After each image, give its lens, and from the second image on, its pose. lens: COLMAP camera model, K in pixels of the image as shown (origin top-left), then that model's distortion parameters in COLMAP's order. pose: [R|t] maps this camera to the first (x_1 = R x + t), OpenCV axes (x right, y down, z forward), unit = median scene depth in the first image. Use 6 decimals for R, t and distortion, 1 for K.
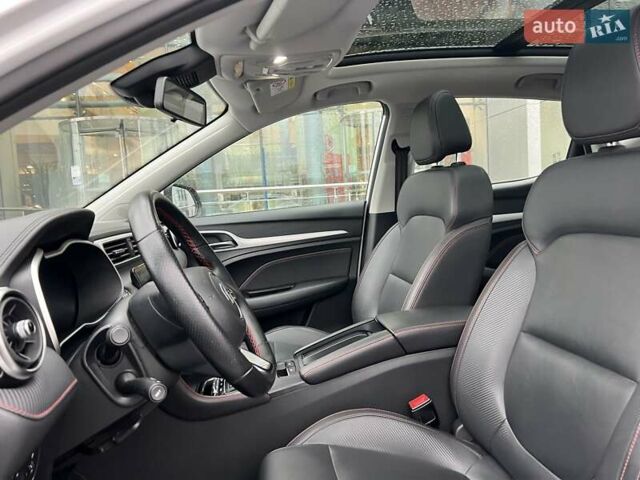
lens RADIAL K [[448.9, 0, 320.0], [0, 448.9, 240.0], [0, 0, 1]] dist [0.002968, 0.000774]
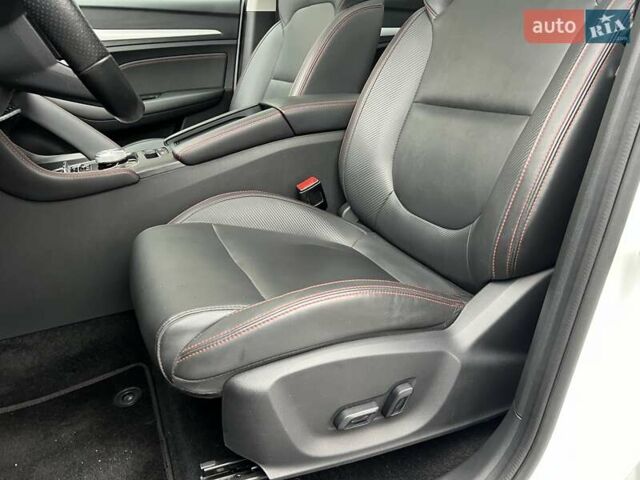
lens RADIAL K [[448.9, 0, 320.0], [0, 448.9, 240.0], [0, 0, 1]] dist [0.002968, 0.000774]
pose [[0.958782, -0.041624, 0.281077, -0.025084], [-0.030344, 0.968556, 0.246938, 0.232527], [-0.282517, -0.245289, 0.927371, 0.079926]]
